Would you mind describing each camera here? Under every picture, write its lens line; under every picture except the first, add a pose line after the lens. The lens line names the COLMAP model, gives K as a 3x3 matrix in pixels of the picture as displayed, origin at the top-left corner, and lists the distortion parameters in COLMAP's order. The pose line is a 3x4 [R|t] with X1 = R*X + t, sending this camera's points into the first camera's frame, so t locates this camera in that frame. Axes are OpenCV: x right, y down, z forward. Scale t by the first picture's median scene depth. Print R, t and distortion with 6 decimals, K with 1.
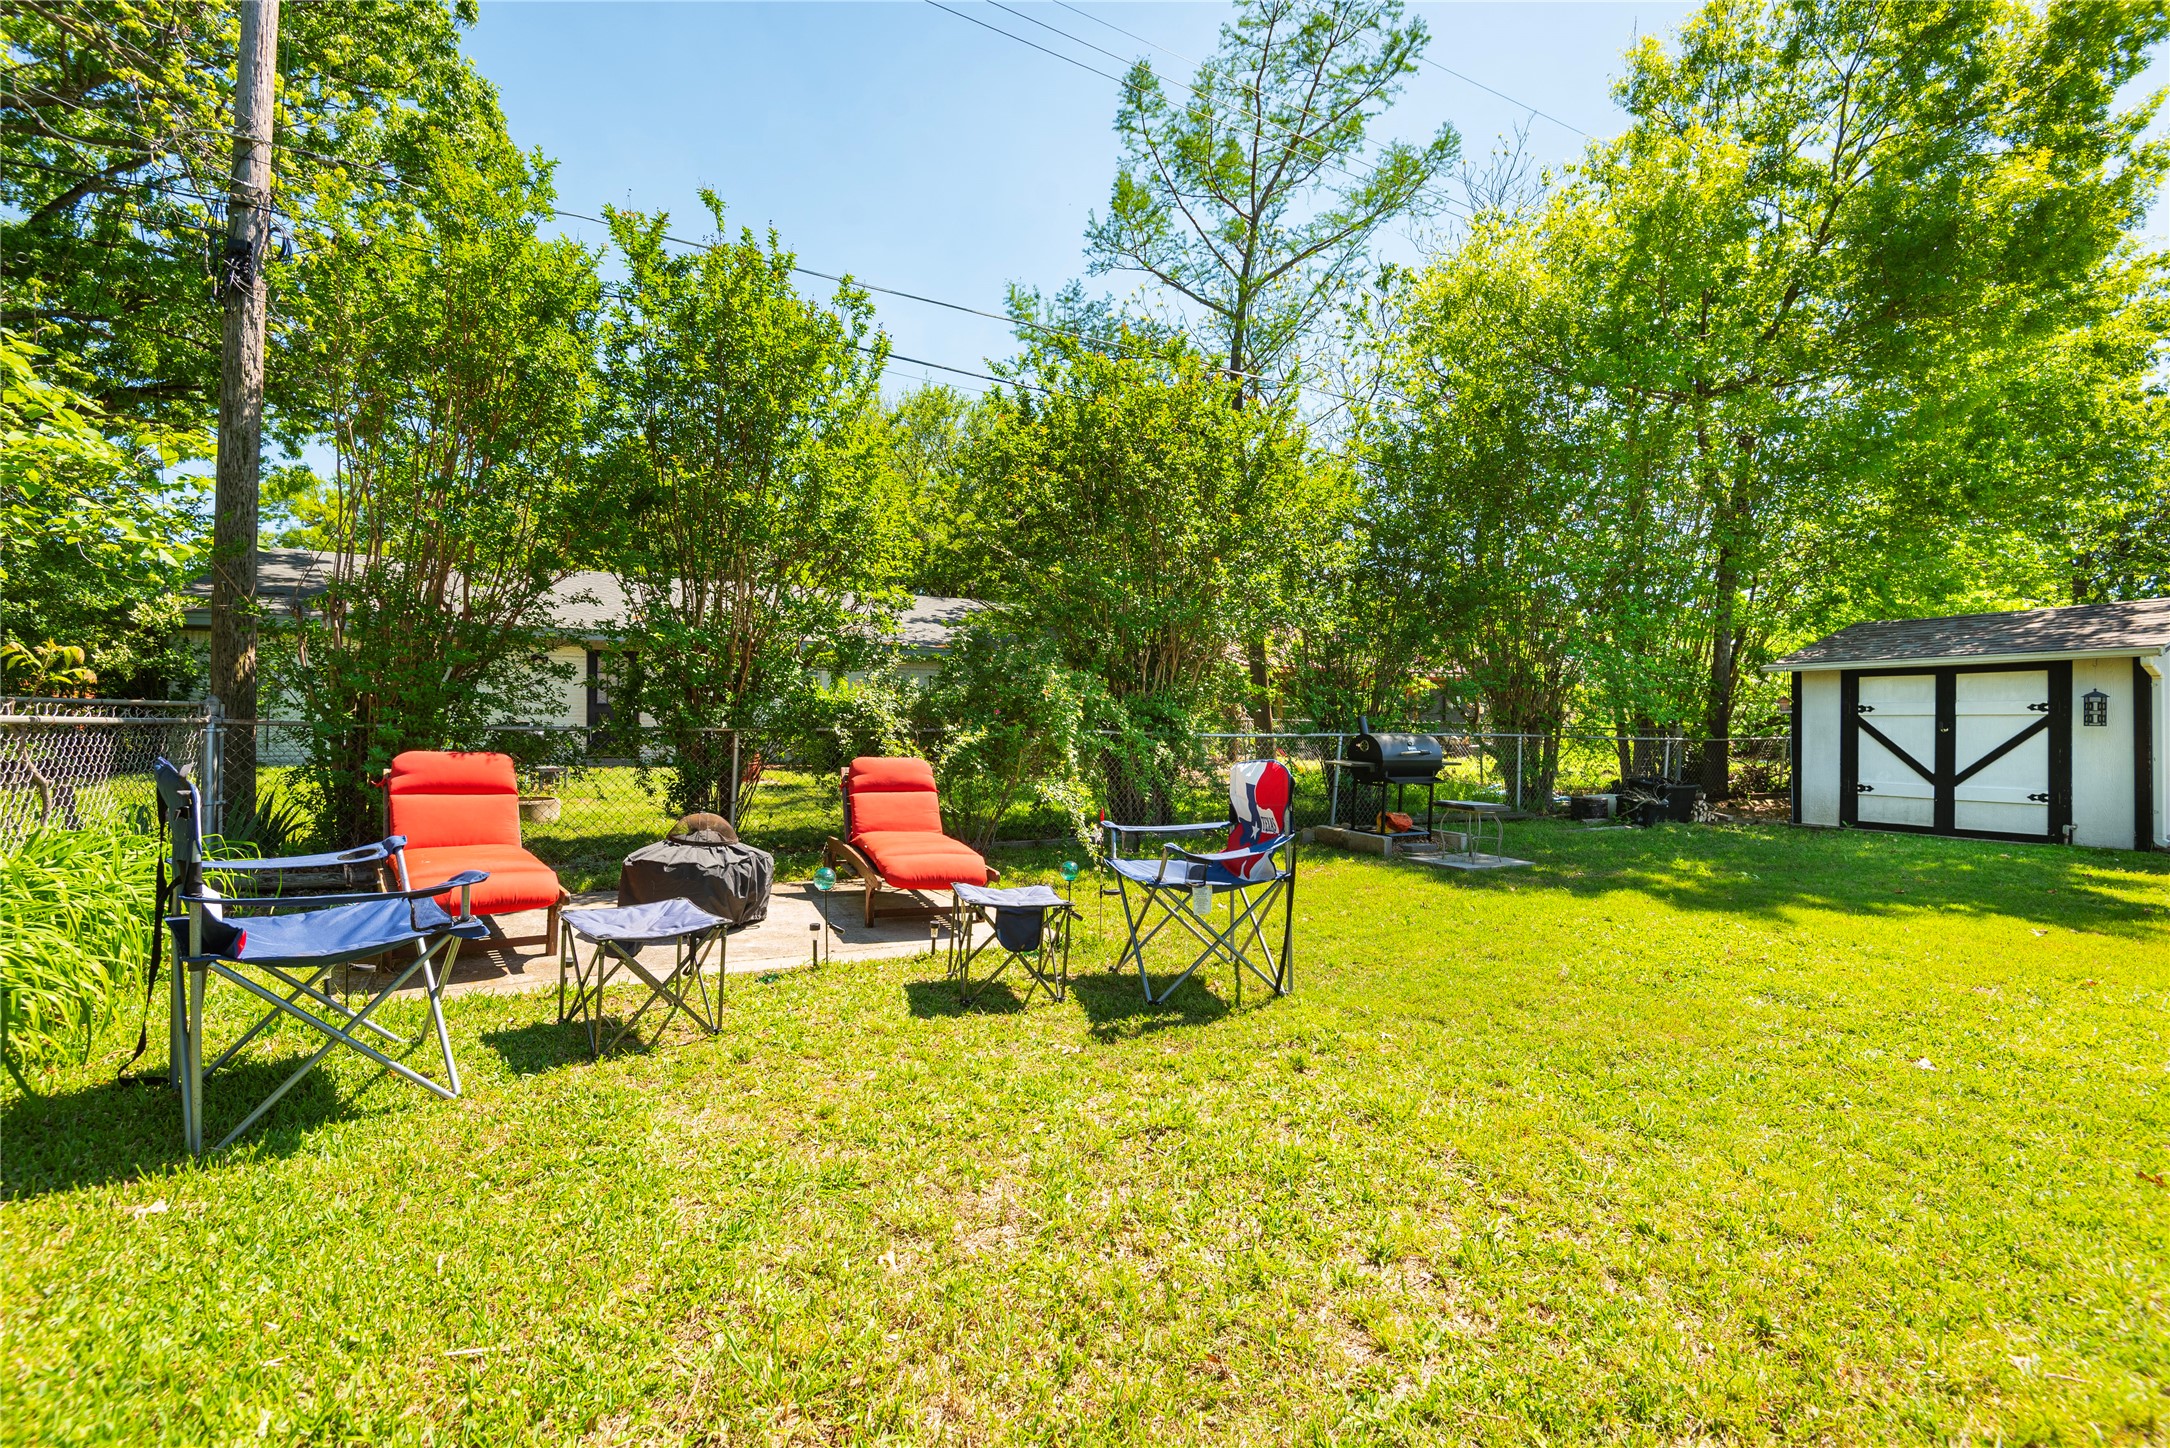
lens RADIAL K [[977.7, 0, 1075.5], [0, 977.7, 720.2], [0, 0, 1]] dist [0.026737, -0.013851]
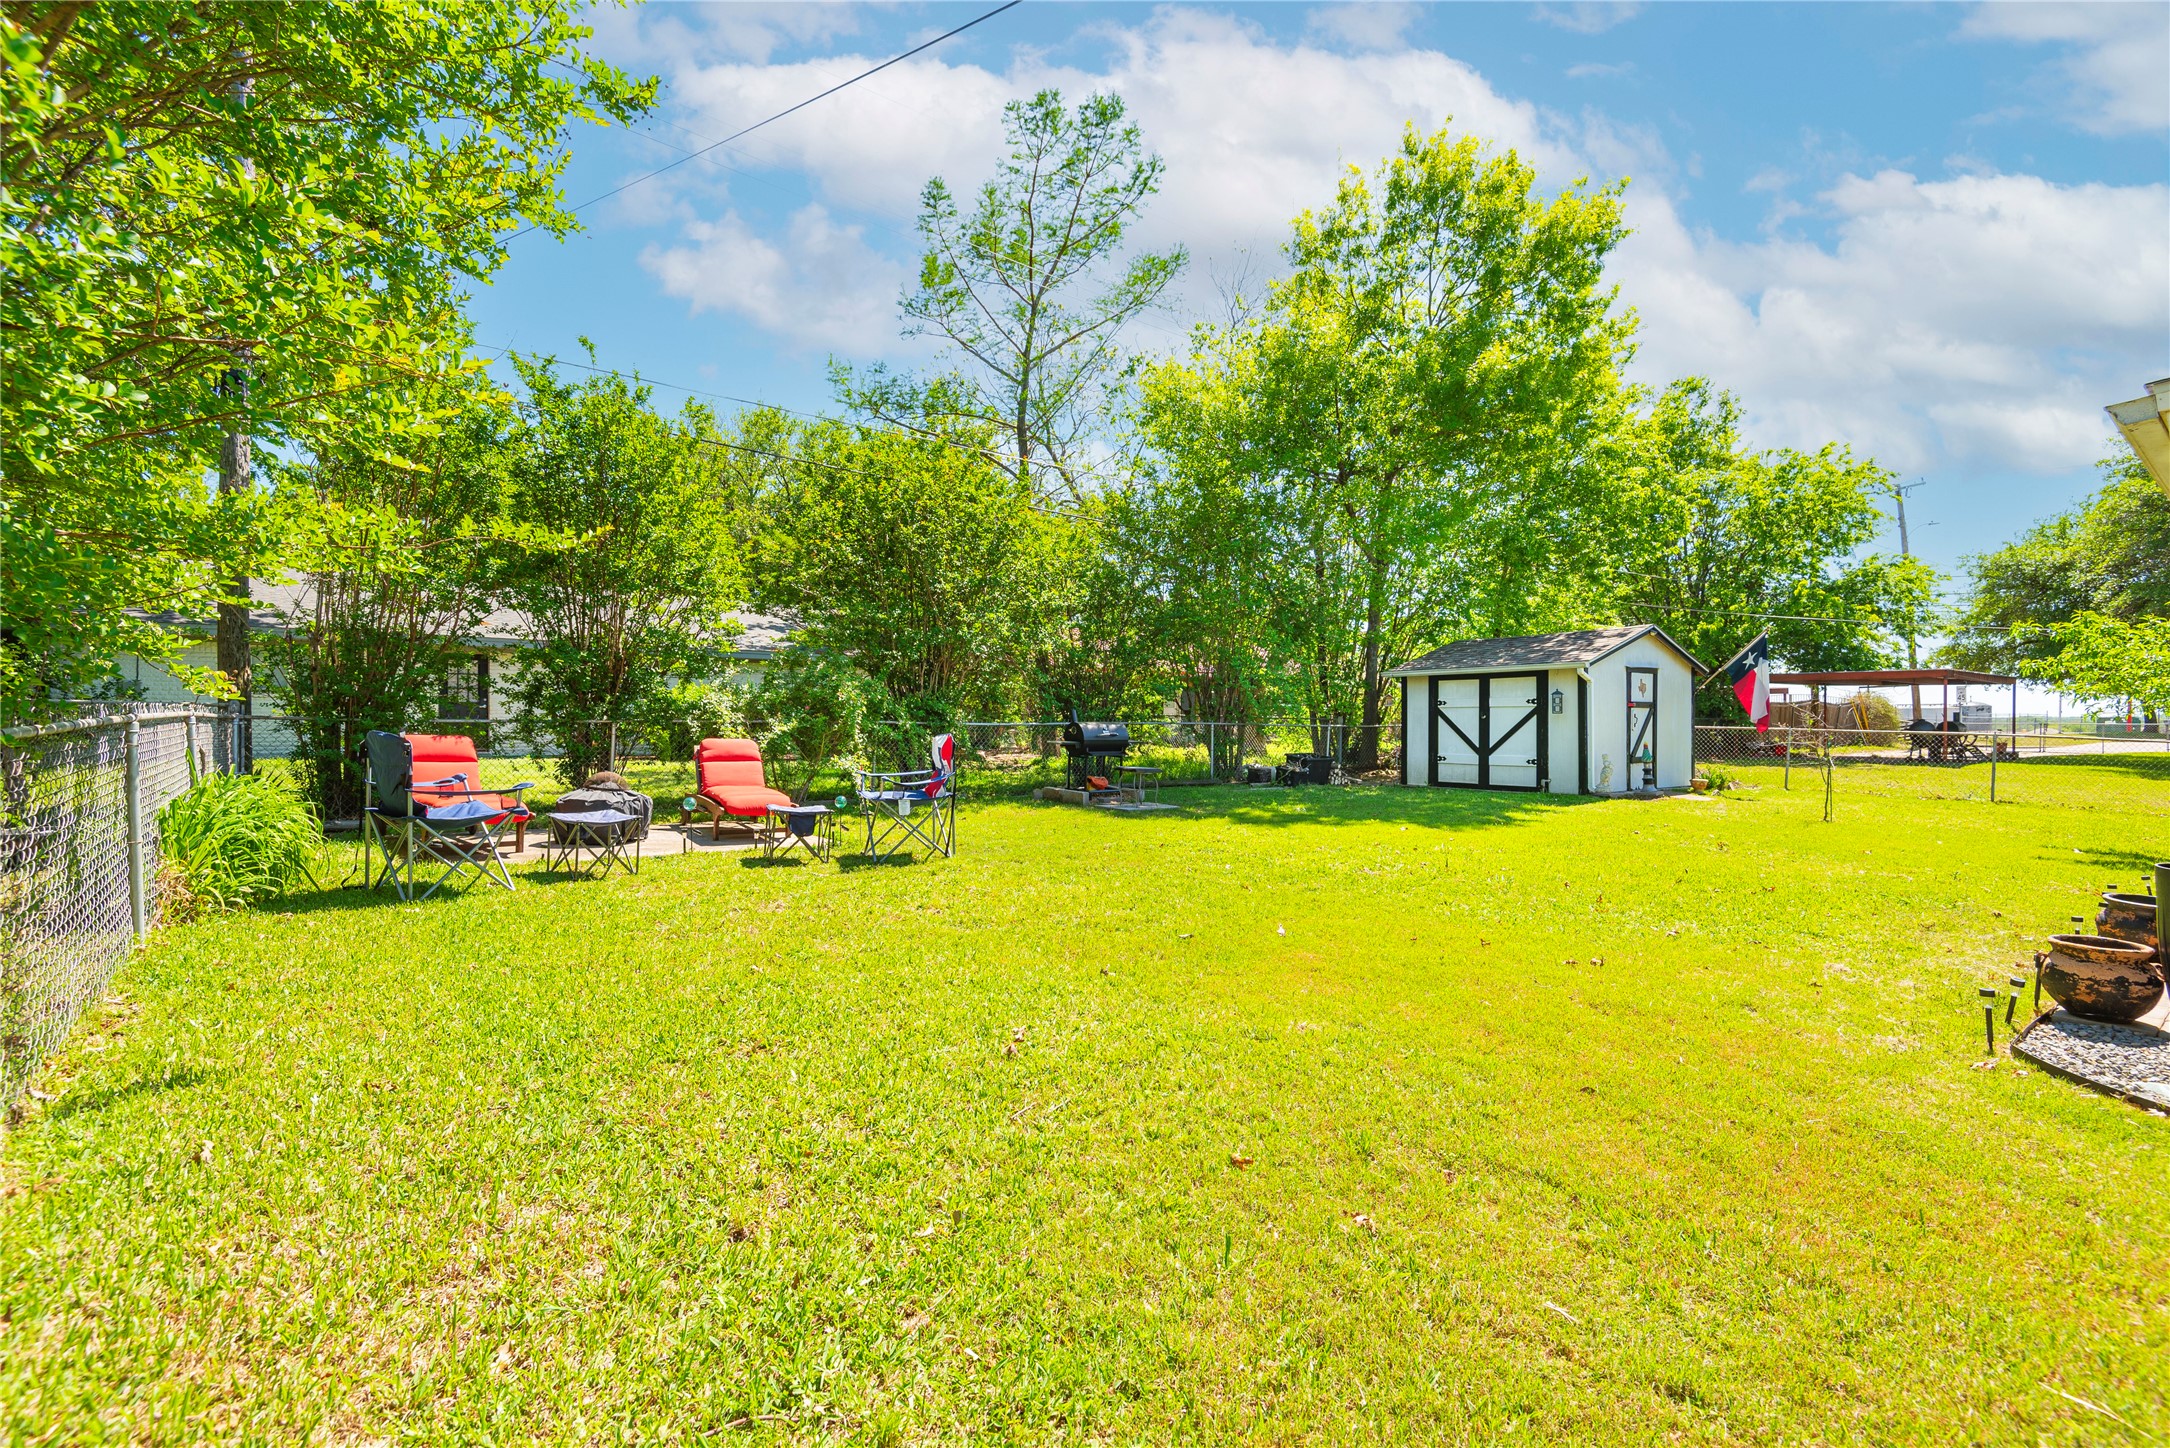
lens RADIAL K [[986.0, 0, 1084.6], [0, 986.0, 733.3], [0, 0, 1]] dist [0.021203, -0.000456]
pose [[0.987575, -0.009691, 0.156851, 0.072483], [0.007081, 0.999827, 0.017190, 0.004801], [-0.156990, -0.015866, 0.987473, -0.374422]]
